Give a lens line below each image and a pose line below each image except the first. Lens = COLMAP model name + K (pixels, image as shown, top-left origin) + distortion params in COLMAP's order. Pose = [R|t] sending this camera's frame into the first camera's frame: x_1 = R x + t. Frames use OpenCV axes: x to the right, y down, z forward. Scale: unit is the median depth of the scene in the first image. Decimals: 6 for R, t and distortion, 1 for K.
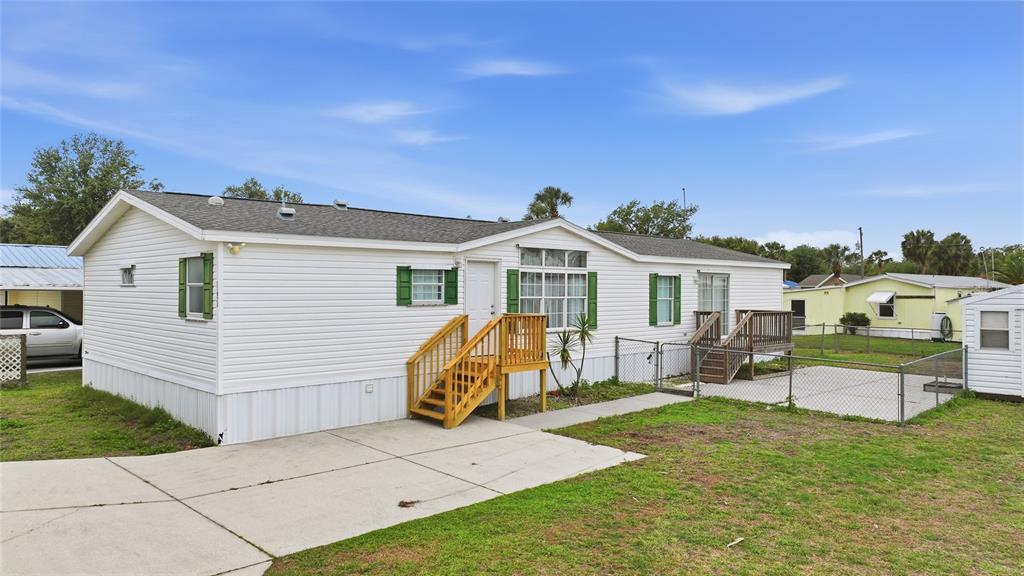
lens RADIAL K [[726.2, 0, 514.9], [0, 726.2, 287.0], [0, 0, 1]] dist [0.007974, 0.008558]
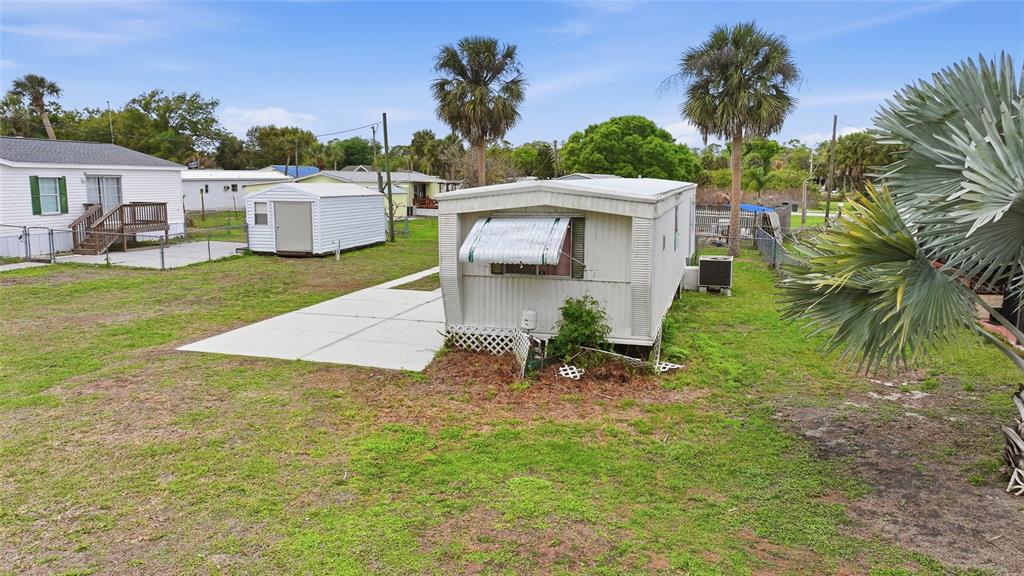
lens RADIAL K [[726.2, 0, 514.9], [0, 726.2, 287.0], [0, 0, 1]] dist [0.007974, 0.008558]
pose [[0.860691, -0.070481, 0.504226, 0.250228], [-0.008808, 0.988162, 0.153159, -0.028883], [-0.509052, -0.136264, 0.849881, -0.601141]]
